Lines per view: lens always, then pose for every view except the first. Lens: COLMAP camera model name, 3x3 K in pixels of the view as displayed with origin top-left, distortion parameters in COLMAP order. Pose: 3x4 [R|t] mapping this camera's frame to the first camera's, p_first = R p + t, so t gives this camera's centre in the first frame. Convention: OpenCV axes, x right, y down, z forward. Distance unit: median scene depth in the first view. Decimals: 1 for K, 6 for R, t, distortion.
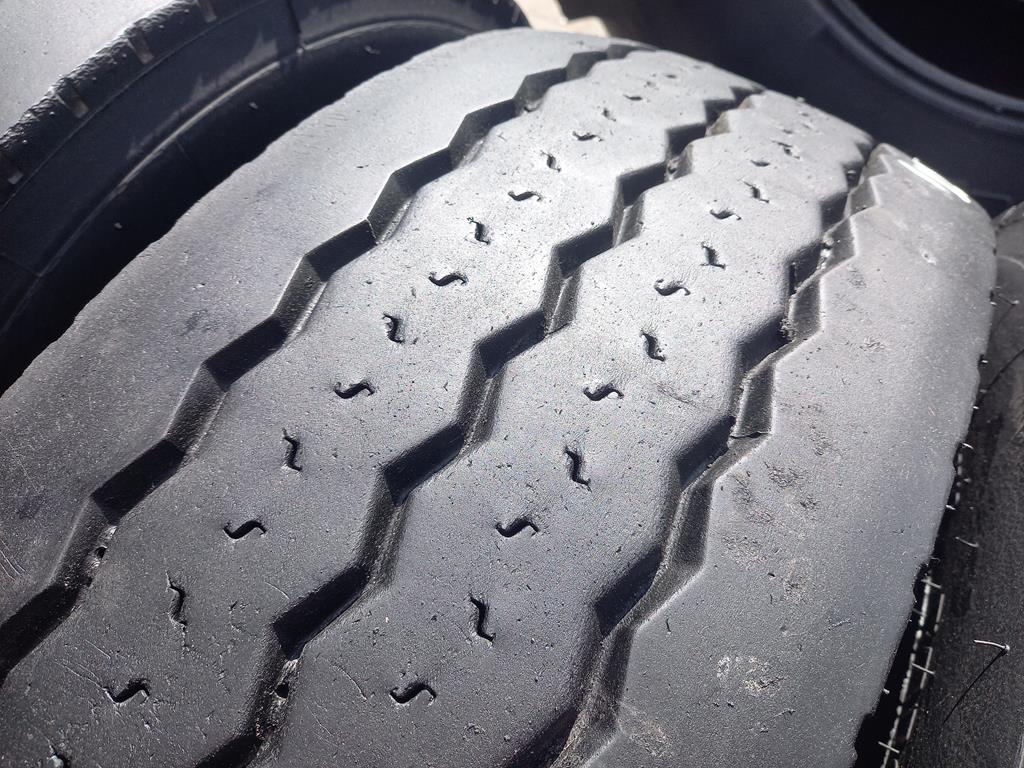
lens RADIAL K [[759.6, 0, 525.0], [0, 759.6, 384.4], [0, 0, 1]] dist [0.028967, -0.037615]
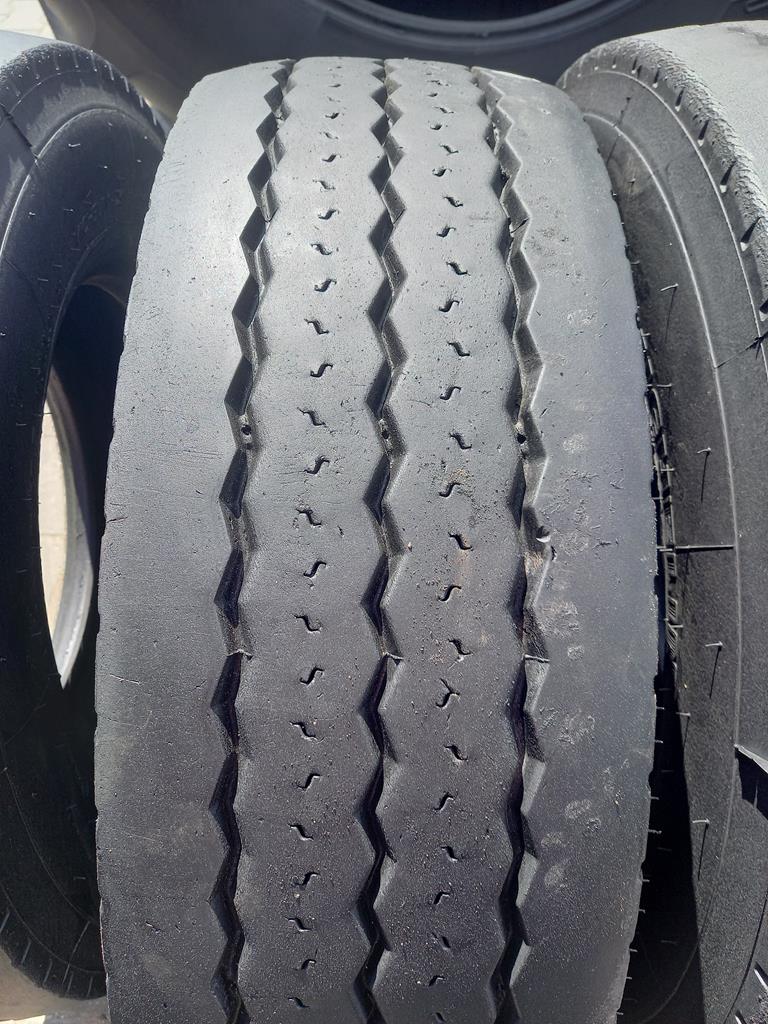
lens RADIAL K [[759.6, 0, 384.0], [0, 759.6, 512.0], [0, 0, 1]] dist [0.028967, -0.037615]
pose [[0.853130, -0.472040, 0.222143, -0.579203], [0.448441, 0.881118, 0.150103, 0.203867], [-0.266589, -0.028440, 0.963391, -0.561790]]
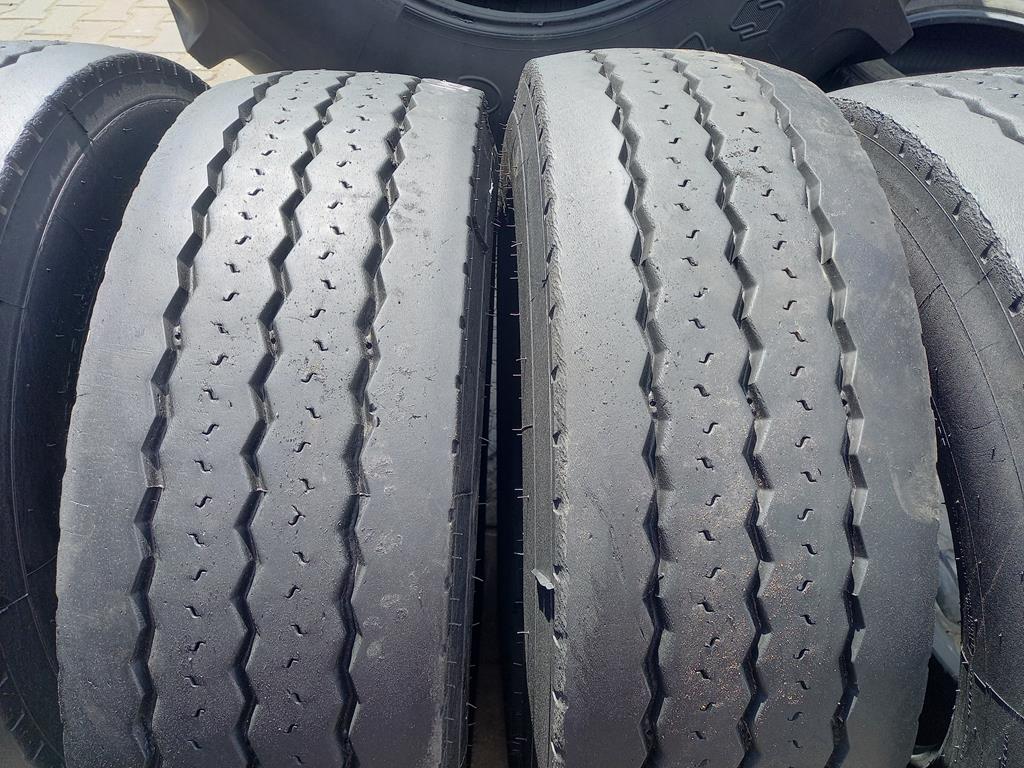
lens RADIAL K [[759.6, 0, 525.0], [0, 759.6, 384.4], [0, 0, 1]] dist [0.028967, -0.037615]
pose [[0.861665, -0.437561, 0.257049, -0.217666], [0.435180, 0.897674, 0.069279, 0.526006], [-0.261060, 0.052167, 0.963912, -1.307989]]
